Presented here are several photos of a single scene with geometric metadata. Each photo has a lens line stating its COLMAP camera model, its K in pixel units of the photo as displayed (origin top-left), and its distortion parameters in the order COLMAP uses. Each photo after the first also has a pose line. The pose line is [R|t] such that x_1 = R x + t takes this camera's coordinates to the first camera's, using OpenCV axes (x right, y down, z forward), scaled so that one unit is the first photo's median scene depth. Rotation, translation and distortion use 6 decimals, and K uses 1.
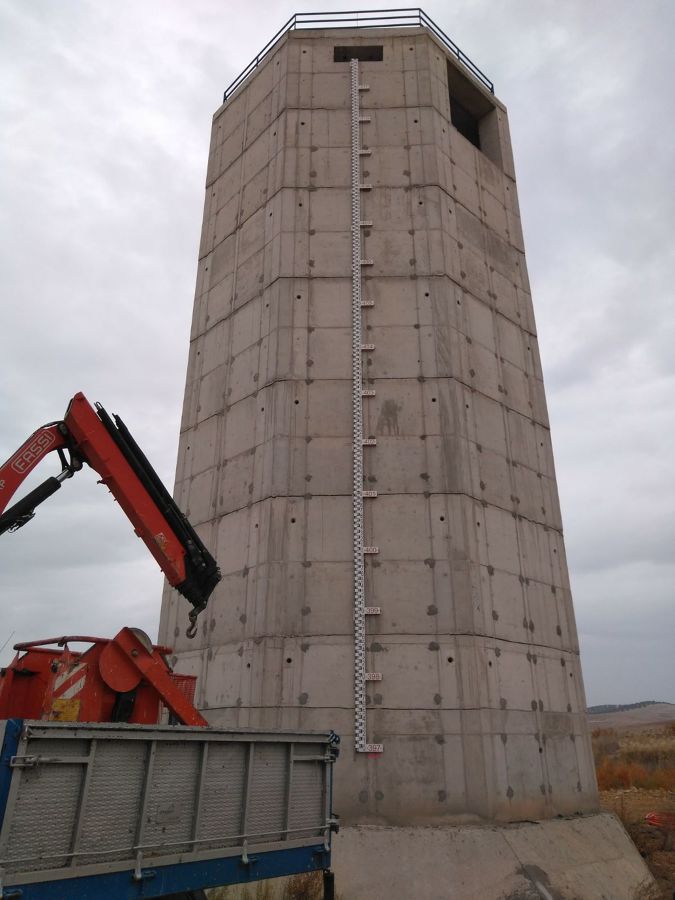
lens RADIAL K [[674.2, 0, 354.3], [0, 674.2, 454.3], [0, 0, 1]] dist [0.068837, -0.086803]
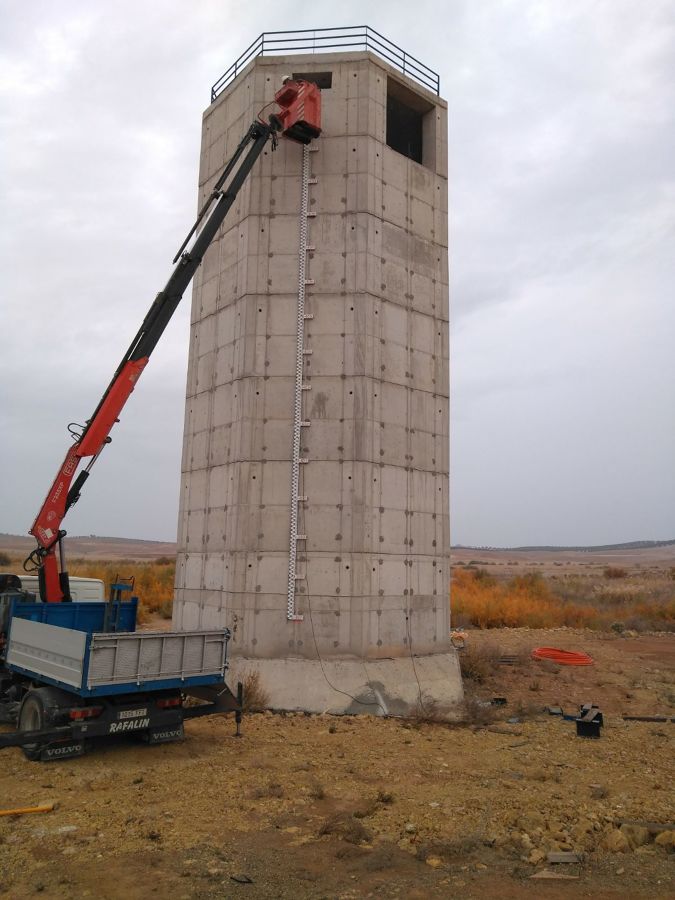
lens RADIAL K [[674.2, 0, 354.3], [0, 674.2, 454.3], [0, 0, 1]] dist [0.068837, -0.086803]
pose [[0.997228, 0.010483, -0.073661, 0.230408], [0.006923, 0.972657, 0.232144, -0.284184], [0.074080, -0.232010, 0.969888, -0.427934]]
